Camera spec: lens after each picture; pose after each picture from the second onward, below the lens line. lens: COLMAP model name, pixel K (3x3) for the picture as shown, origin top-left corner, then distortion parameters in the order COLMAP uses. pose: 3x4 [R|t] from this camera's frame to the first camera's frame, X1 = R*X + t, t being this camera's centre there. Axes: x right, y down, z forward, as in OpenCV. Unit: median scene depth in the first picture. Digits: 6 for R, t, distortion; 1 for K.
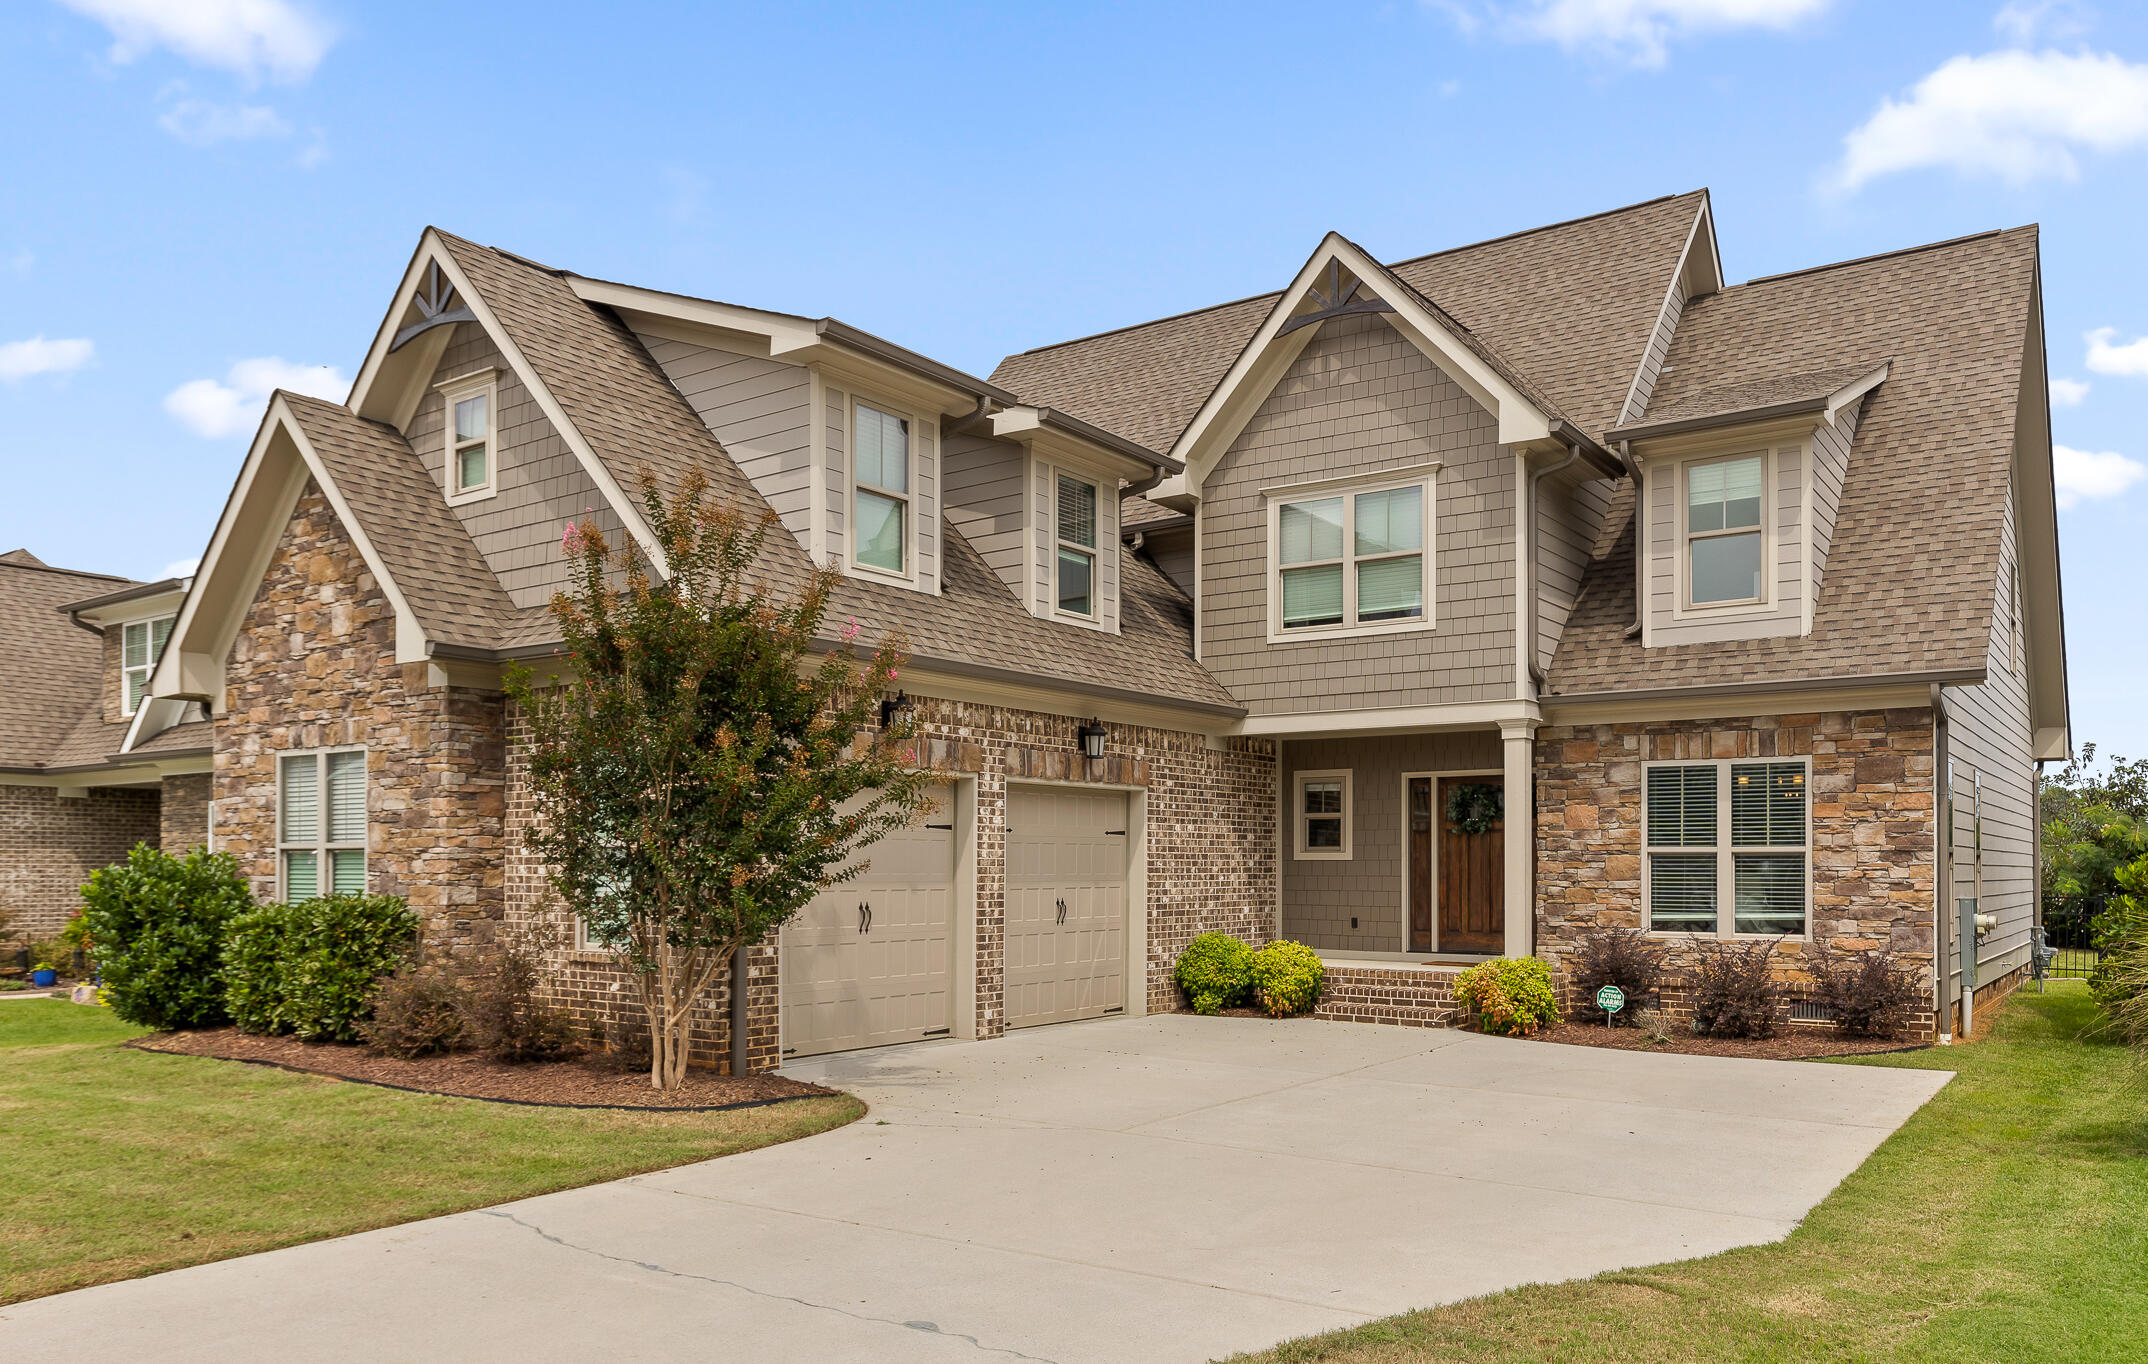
lens RADIAL K [[1556.7, 0, 1045.9], [0, 1556.7, 854.1], [0, 0, 1]] dist [-0.007711, -0.001209]
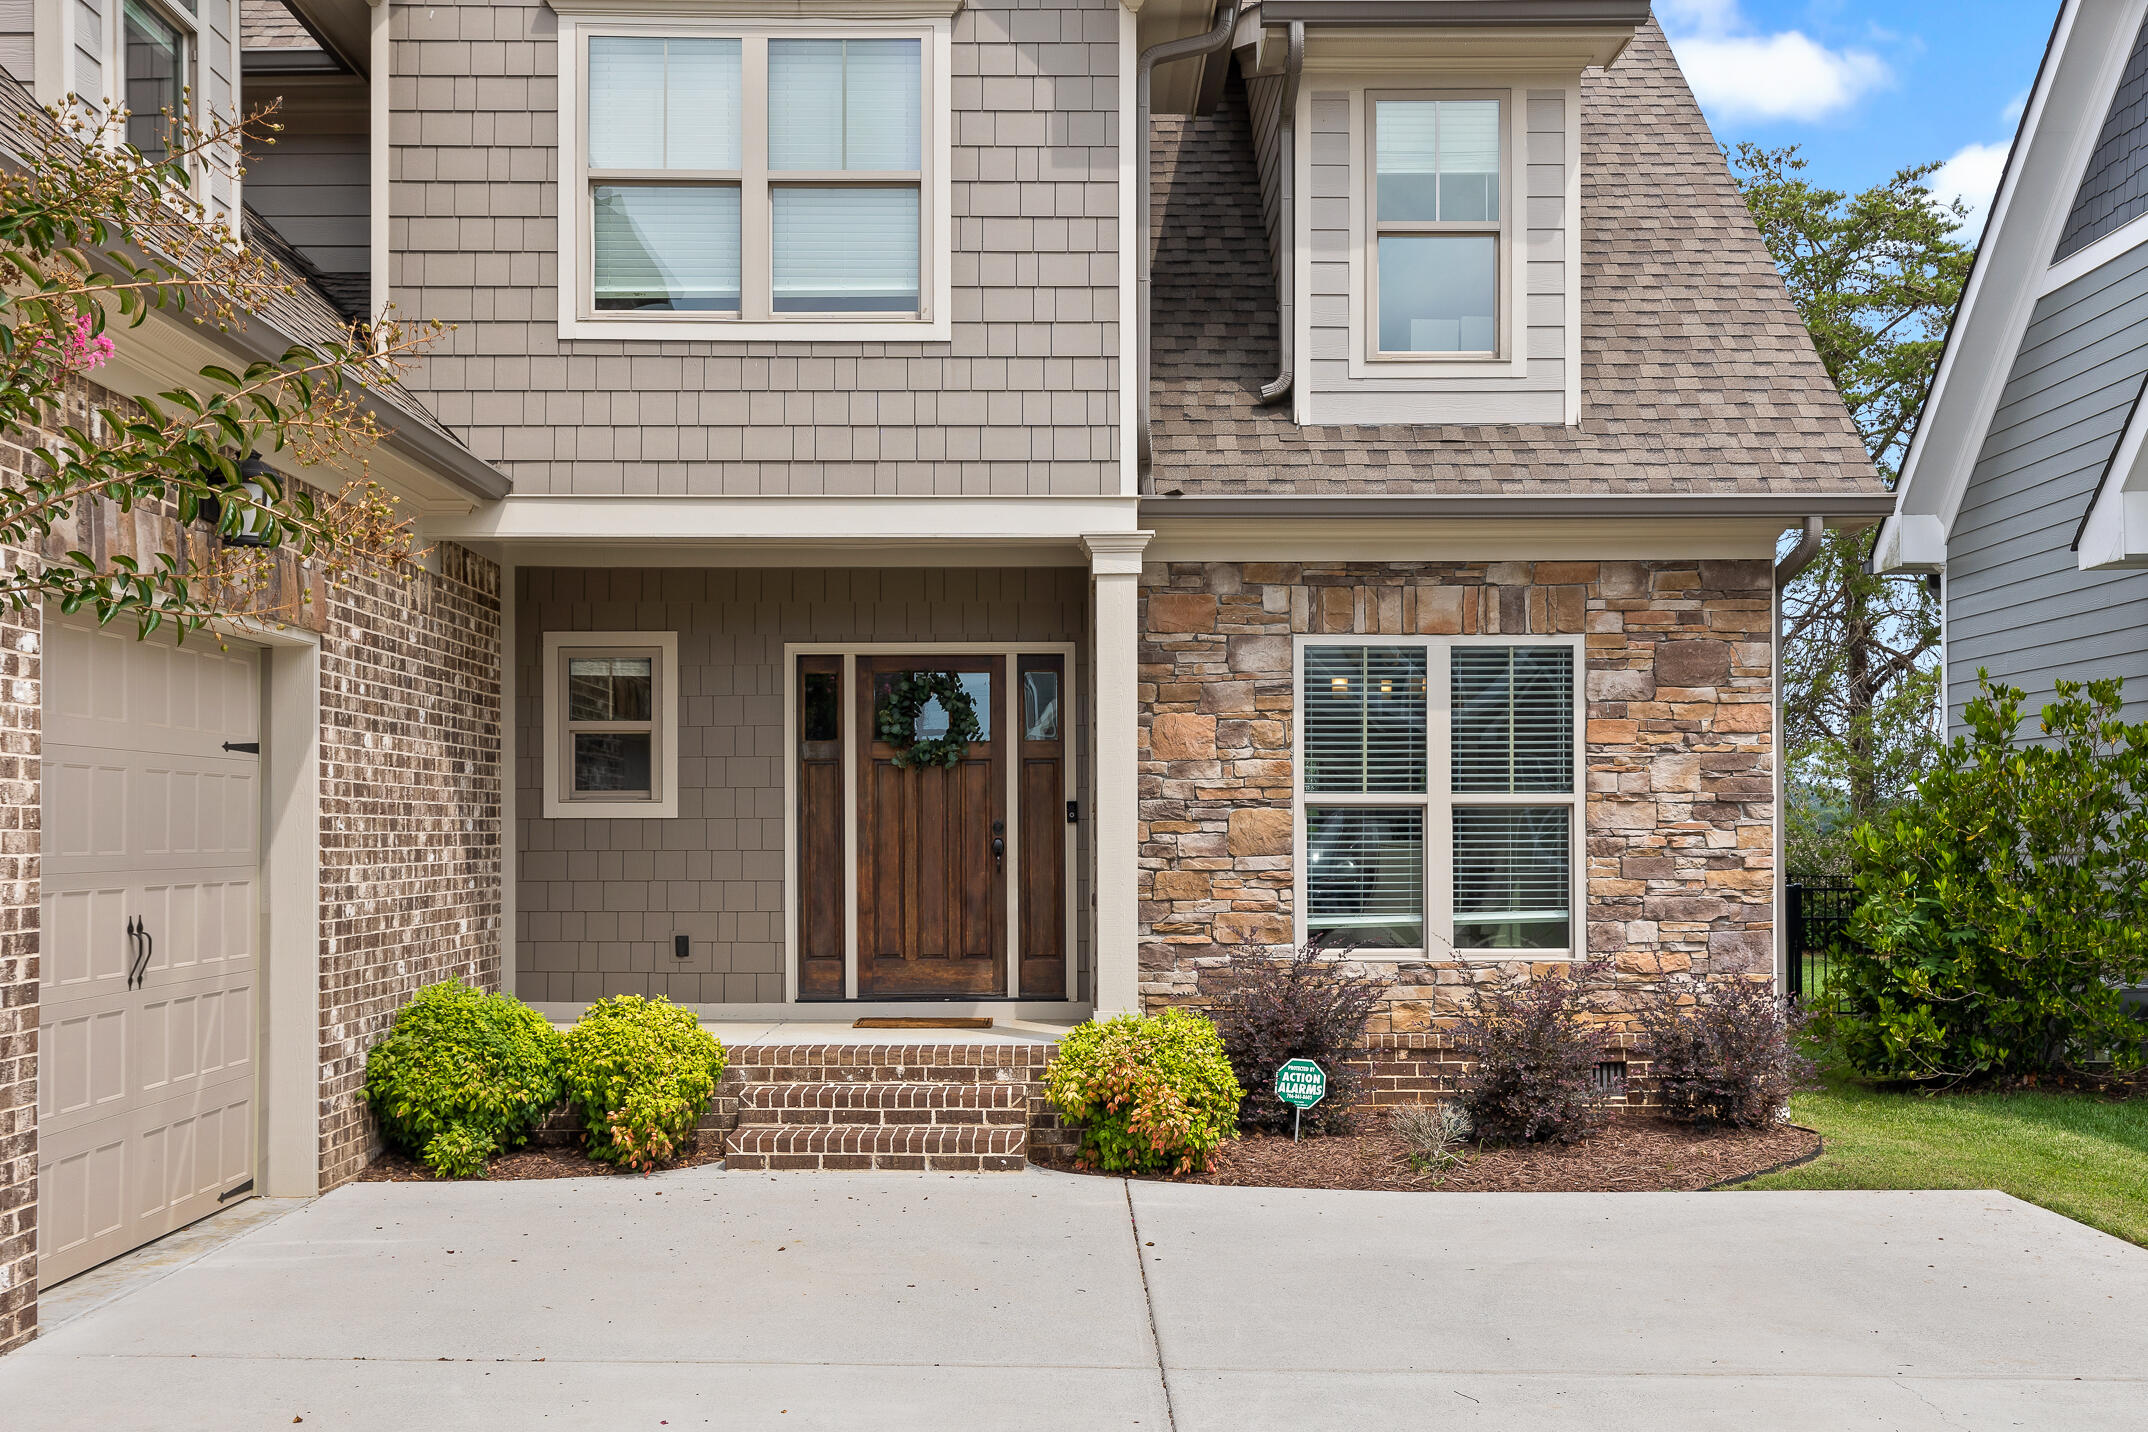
lens RADIAL K [[2065.0, 0, 1072.5], [0, 2065.0, 827.3], [0, 0, 1]] dist [0.011573, -0.006421]
pose [[0.802615, -0.000223, 0.596498, -0.106057], [-0.002210, 0.999992, 0.003348, 0.004919], [-0.596494, -0.004005, 0.802608, 0.470786]]
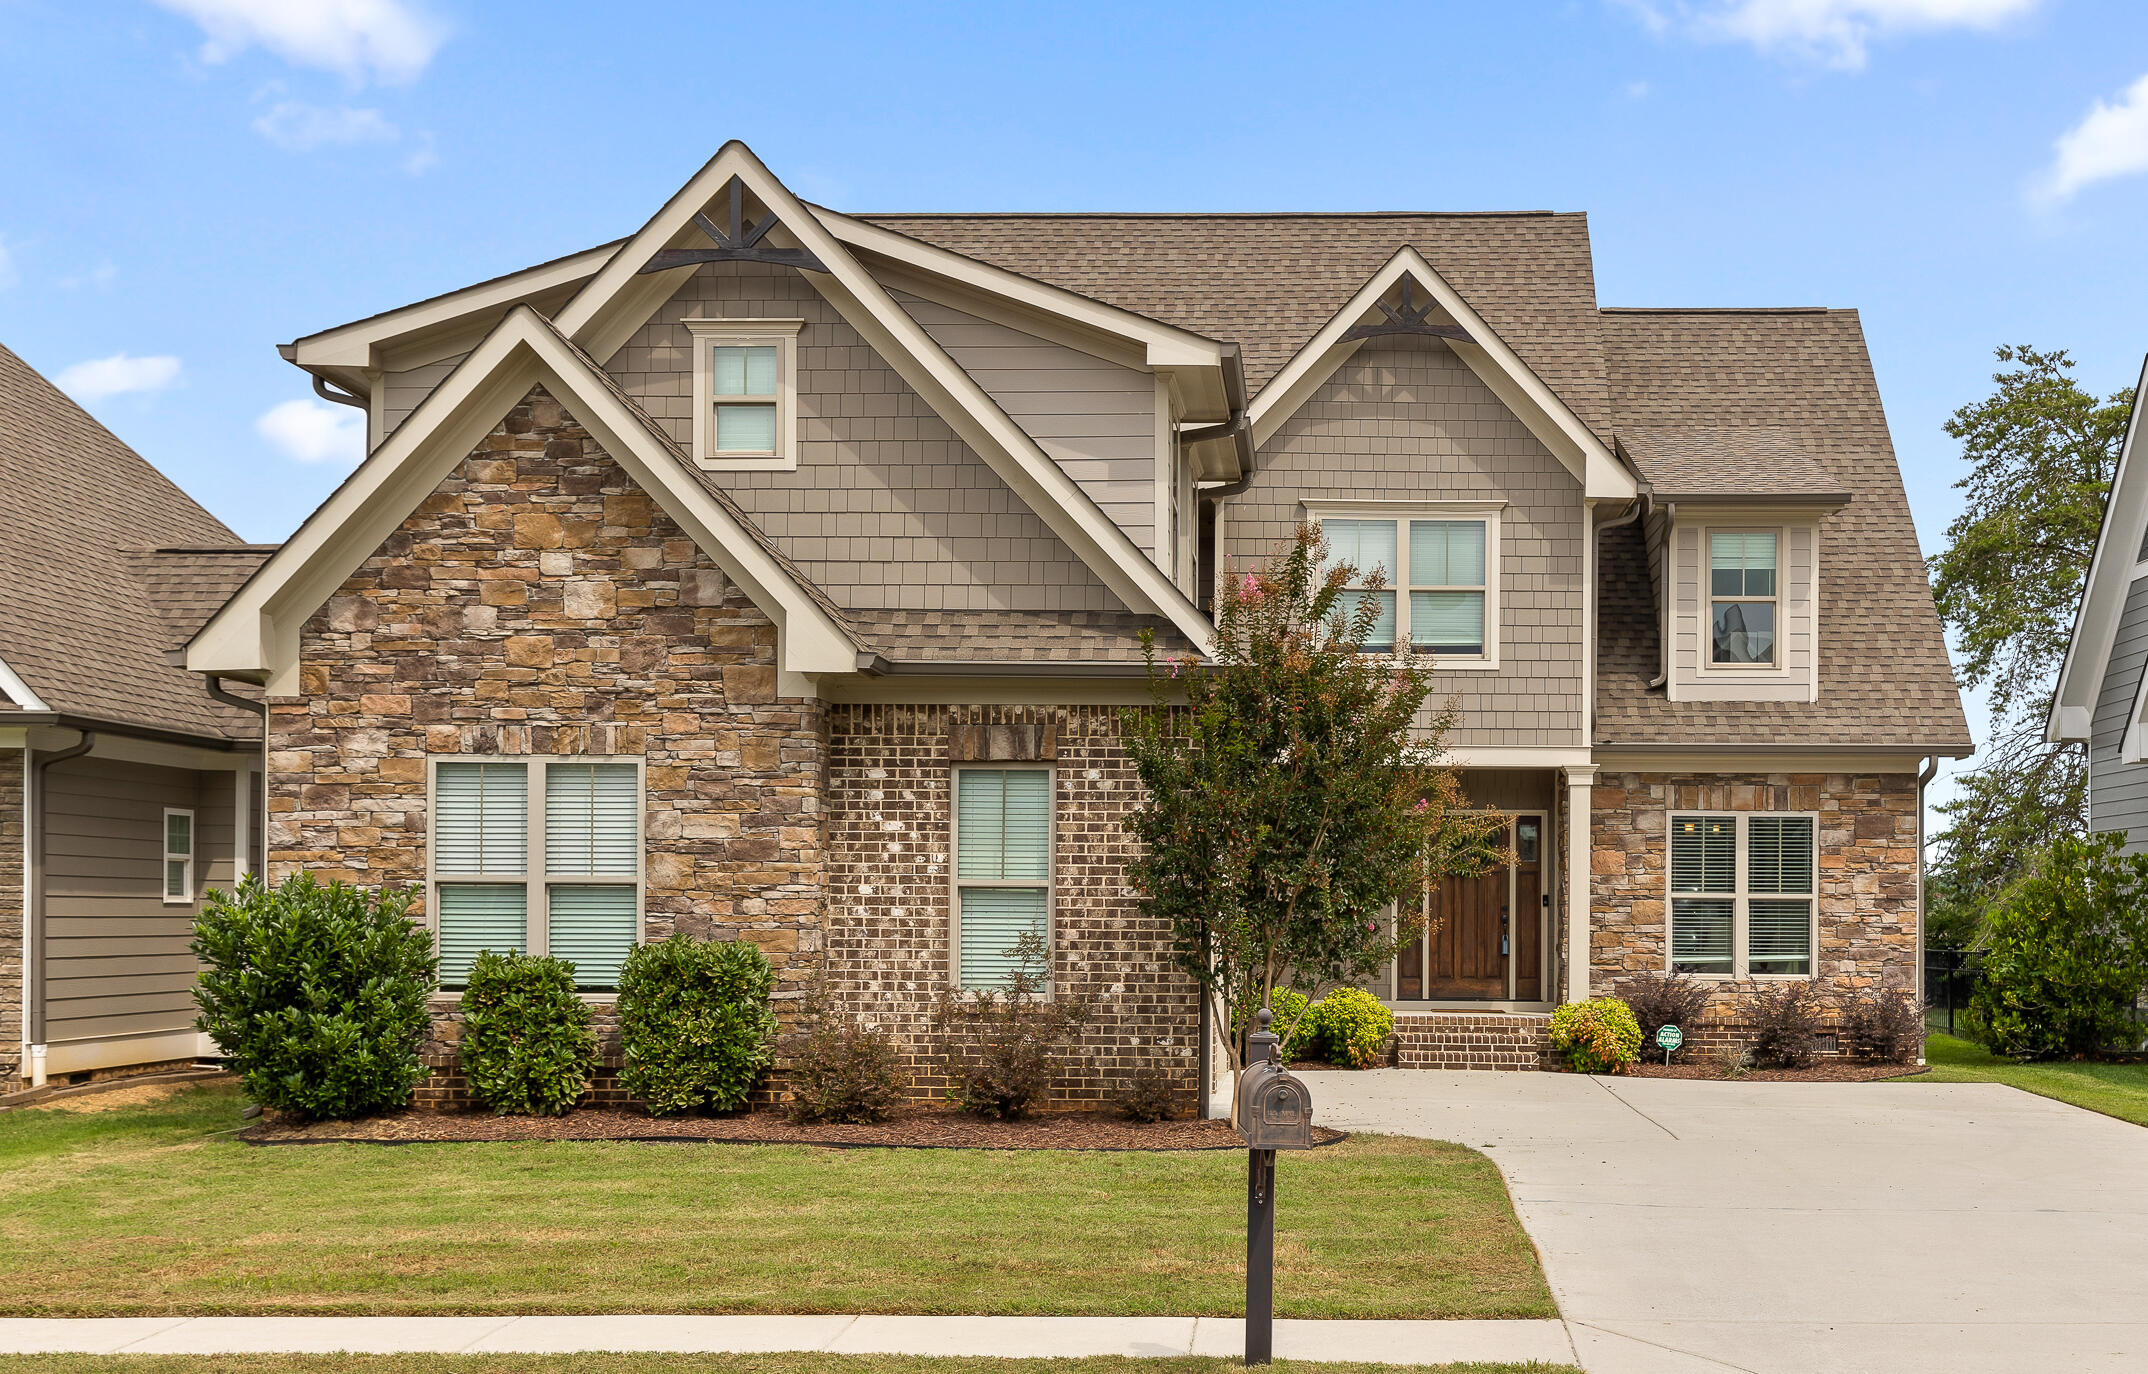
lens RADIAL K [[2521.8, 0, 1209.5], [0, 2521.8, 892.3], [0, 0, 1]] dist [-0.006278, -0.013083]
pose [[0.833640, 0.008374, 0.552245, -0.802784], [-0.010999, 0.999938, 0.001441, -0.003830], [-0.552199, -0.007276, 0.833681, -0.237270]]
